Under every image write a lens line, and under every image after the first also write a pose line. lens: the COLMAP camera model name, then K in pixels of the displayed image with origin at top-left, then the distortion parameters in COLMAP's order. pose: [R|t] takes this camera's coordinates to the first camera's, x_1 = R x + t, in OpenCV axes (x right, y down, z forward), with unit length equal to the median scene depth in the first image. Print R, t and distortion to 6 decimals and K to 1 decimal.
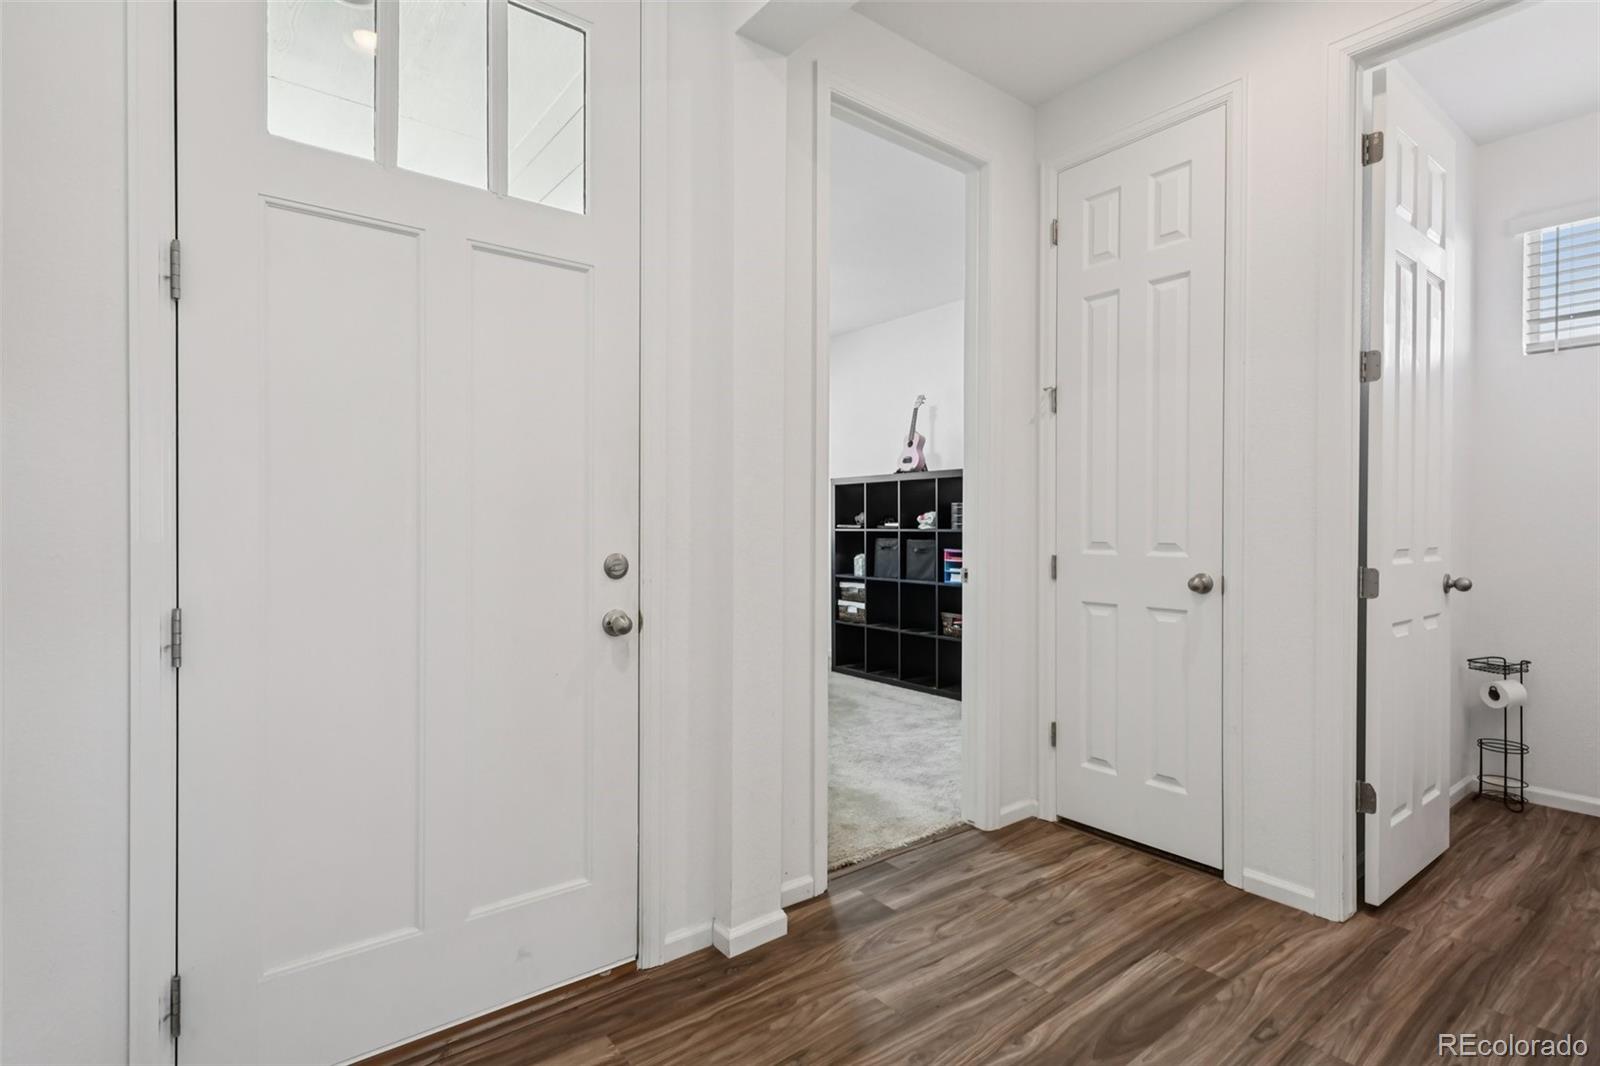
lens RADIAL K [[786.7, 0, 803.2], [0, 786.7, 537.4], [0, 0, 1]] dist [-0.043352, 0.008066]
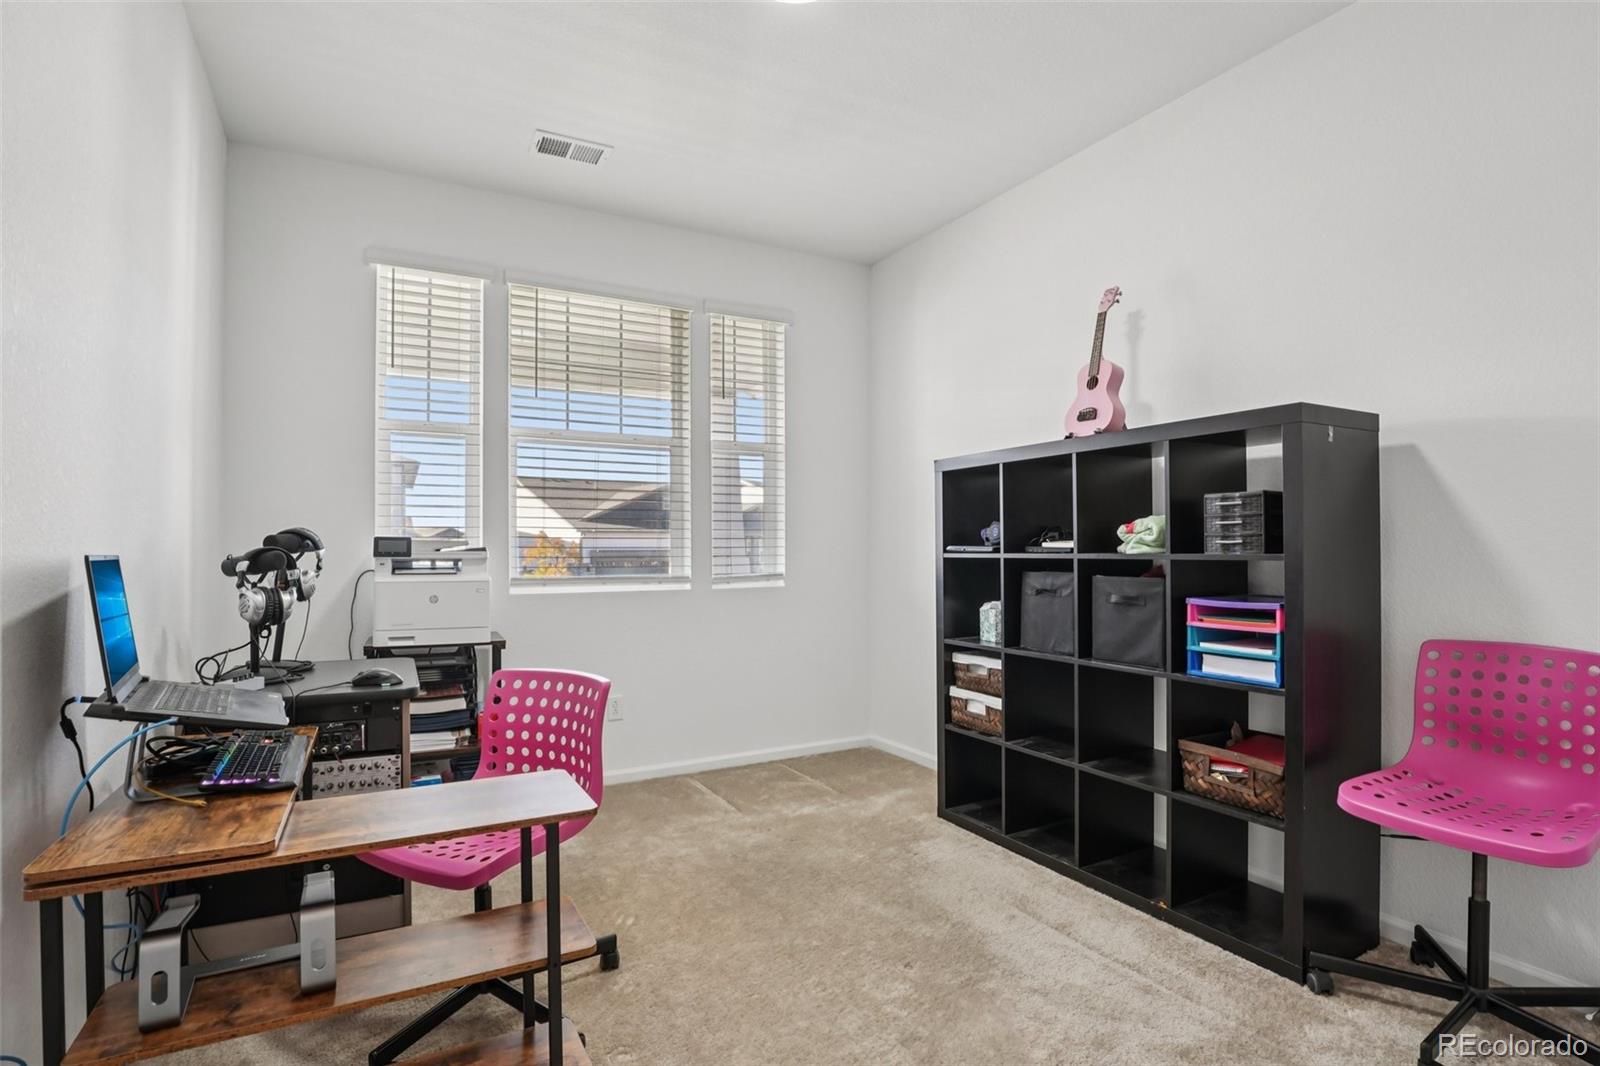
lens RADIAL K [[786.7, 0, 803.2], [0, 786.7, 537.4], [0, 0, 1]] dist [-0.043352, 0.008066]
pose [[0.988151, -0.005459, -0.153385, 0.030493], [0.000767, 0.999531, -0.030627, -0.005880], [0.153480, 0.030146, 0.987692, 0.489118]]
